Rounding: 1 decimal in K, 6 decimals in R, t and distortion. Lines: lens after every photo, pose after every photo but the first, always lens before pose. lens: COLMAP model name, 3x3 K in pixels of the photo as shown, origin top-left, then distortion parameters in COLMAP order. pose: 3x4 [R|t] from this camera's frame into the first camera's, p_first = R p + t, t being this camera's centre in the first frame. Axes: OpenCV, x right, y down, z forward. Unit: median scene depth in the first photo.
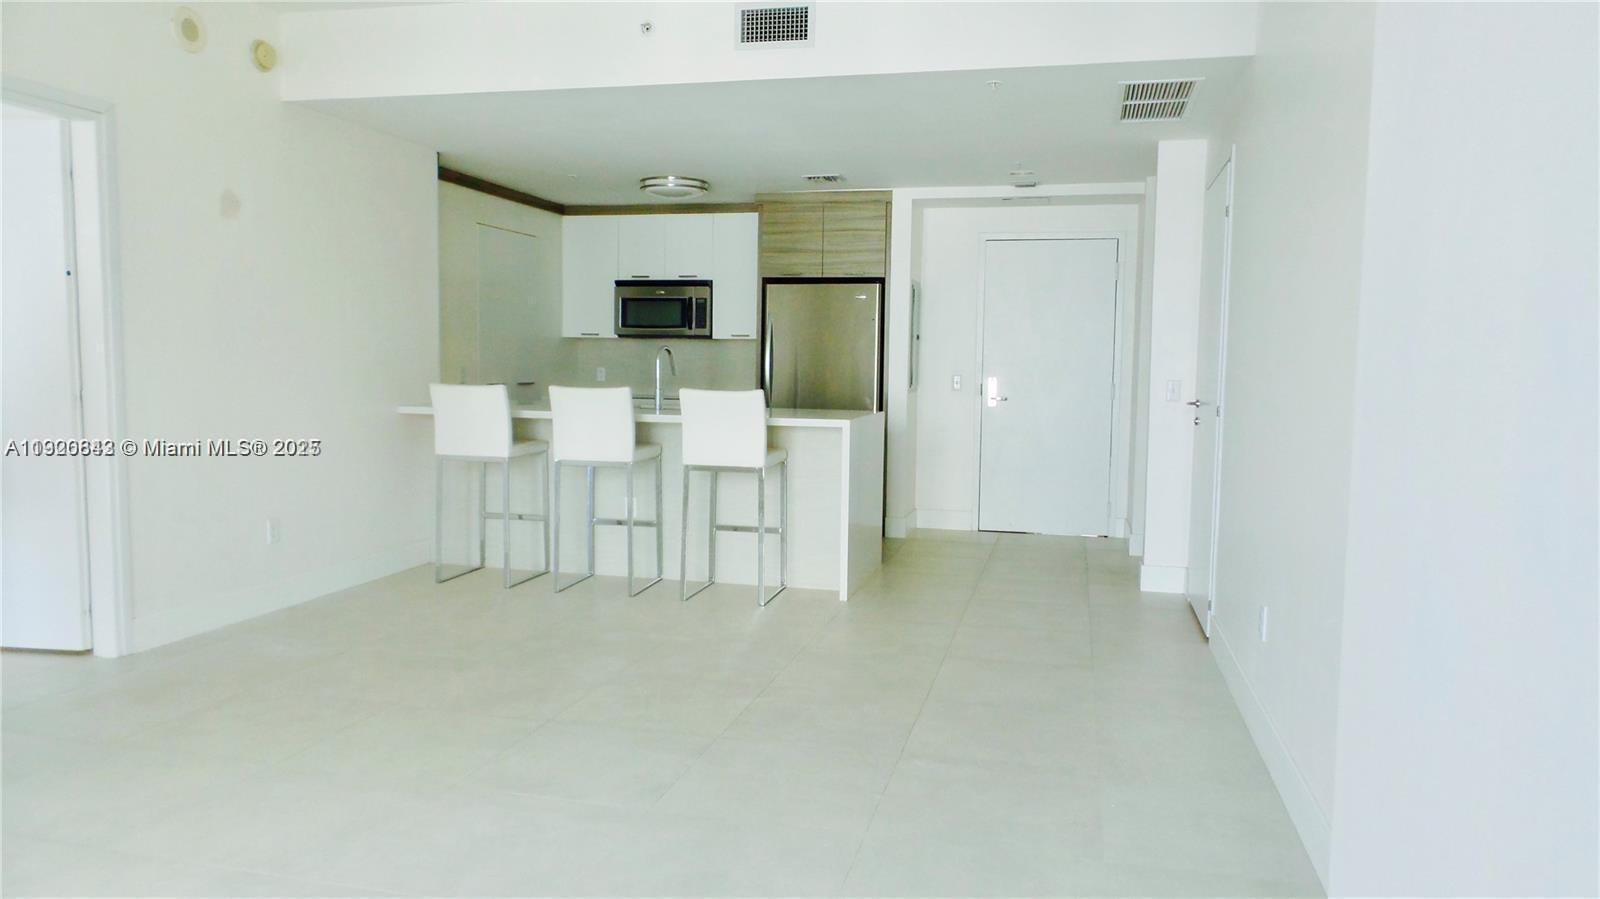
lens RADIAL K [[1102.6, 0, 800.0], [0, 1102.6, 449.5], [0, 0, 1]] dist [0.128214, 0.001885]
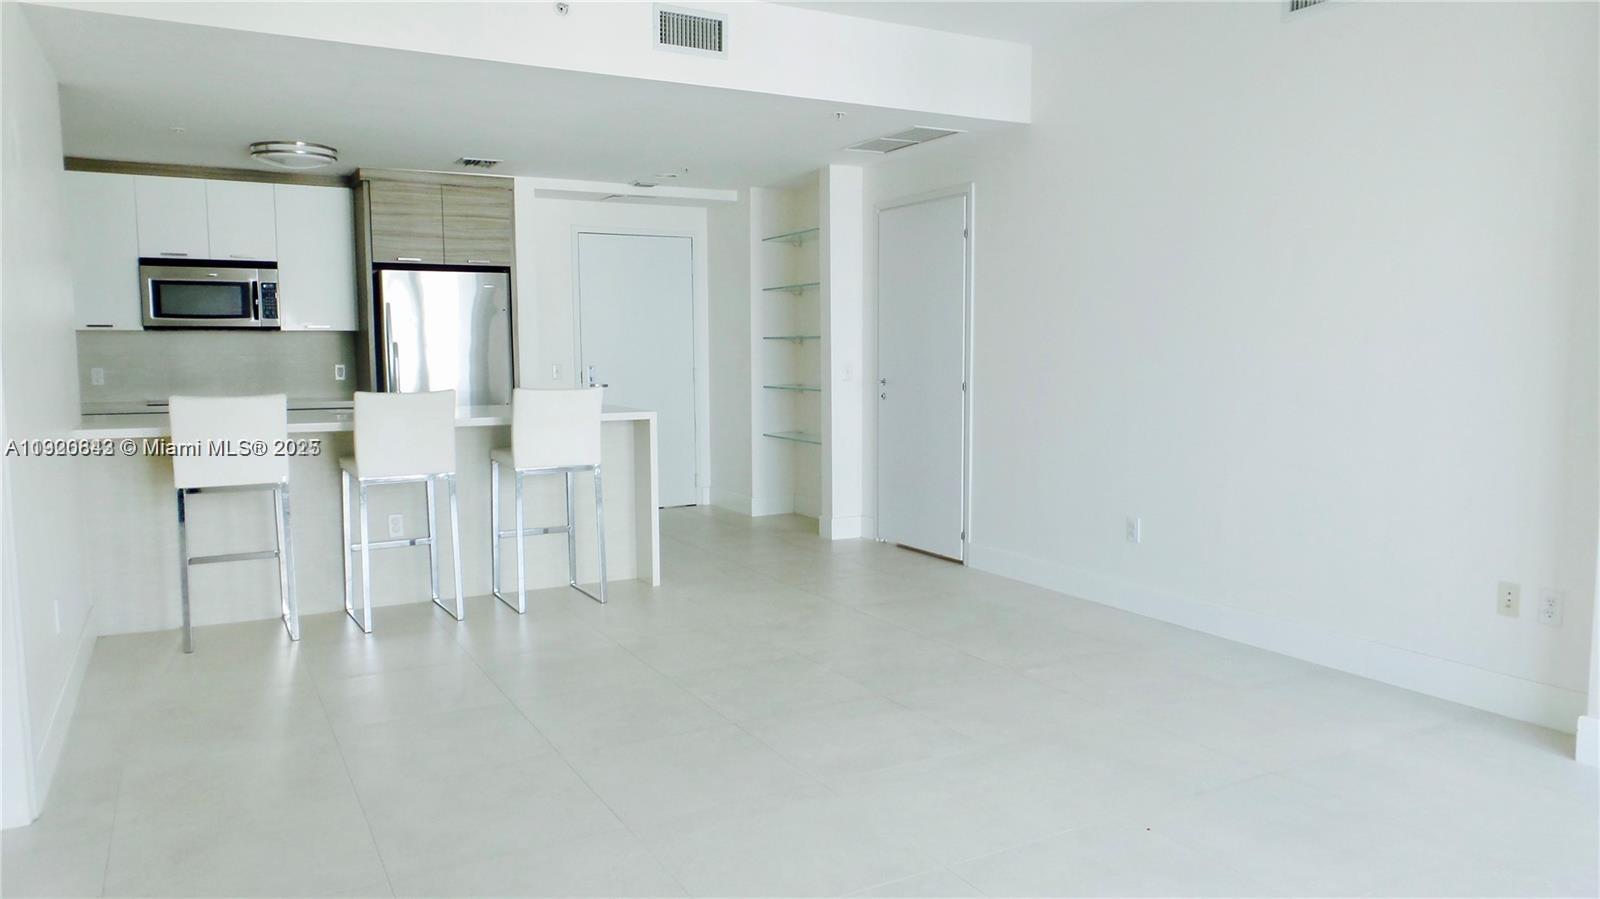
lens RADIAL K [[1102.6, 0, 800.0], [0, 1102.6, 449.5], [0, 0, 1]] dist [0.128214, 0.001885]
pose [[0.776667, -0.084324, 0.624242, -0.355658], [0.075734, 0.996311, 0.040357, -0.015459], [-0.625342, 0.015933, 0.780188, 0.075354]]
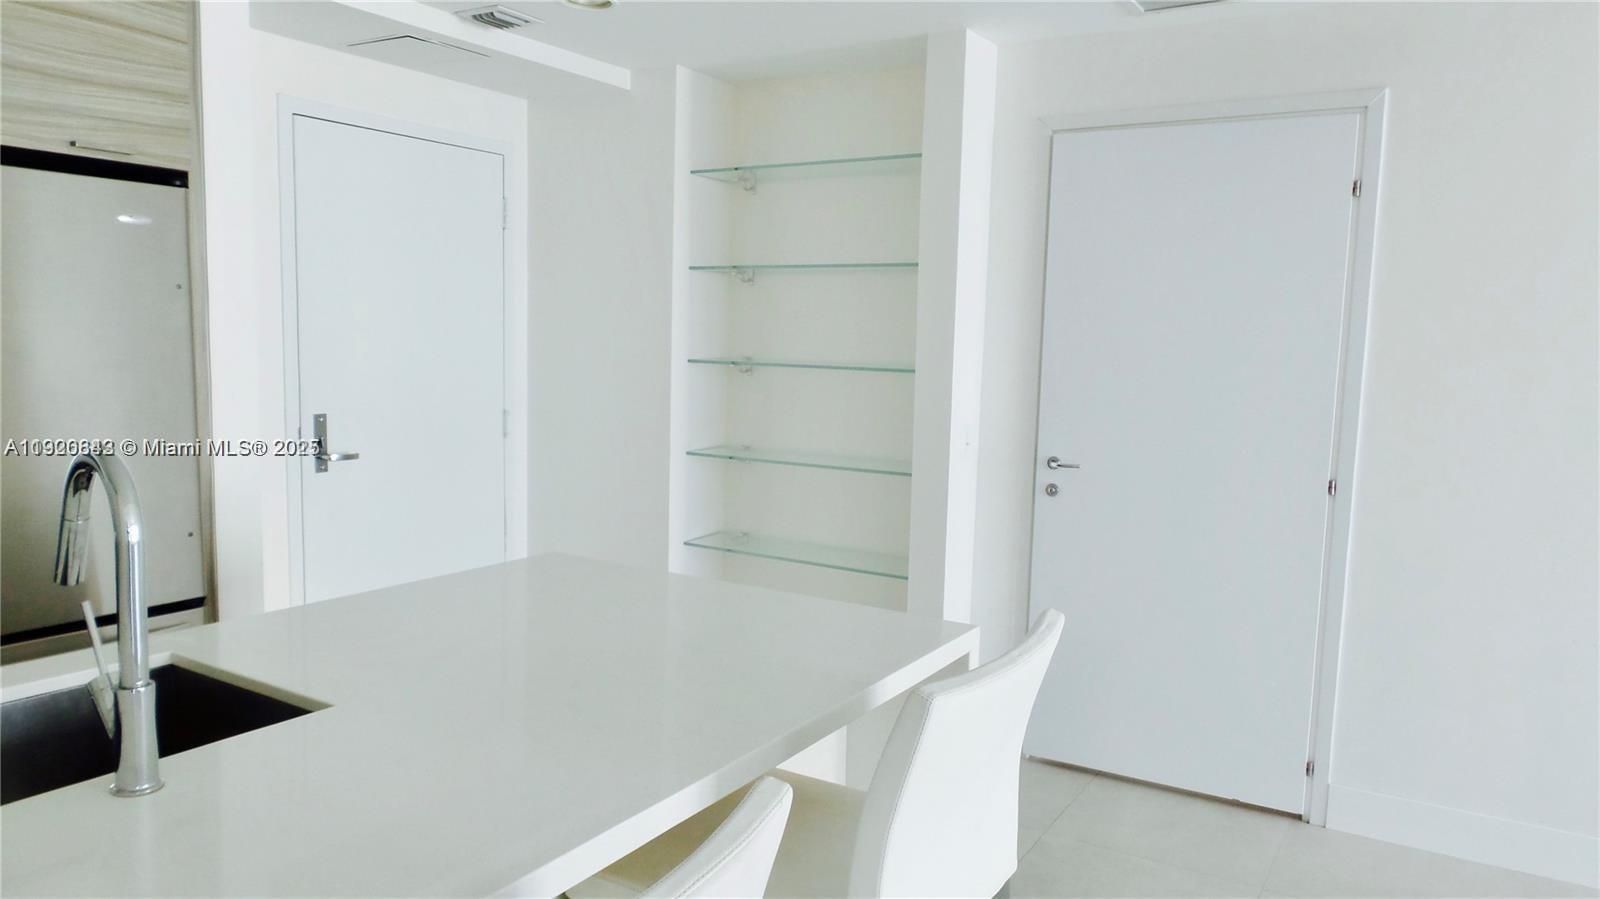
lens RADIAL K [[1171.4, 0, 800.0], [0, 1171.4, 449.5], [0, 0, 1]] dist [0.172618, 0.000465]
pose [[0.342559, -0.106905, 0.933394, -0.247312], [0.063793, 0.993859, 0.090418, -0.089167], [-0.937328, 0.028571, 0.347275, 0.674182]]
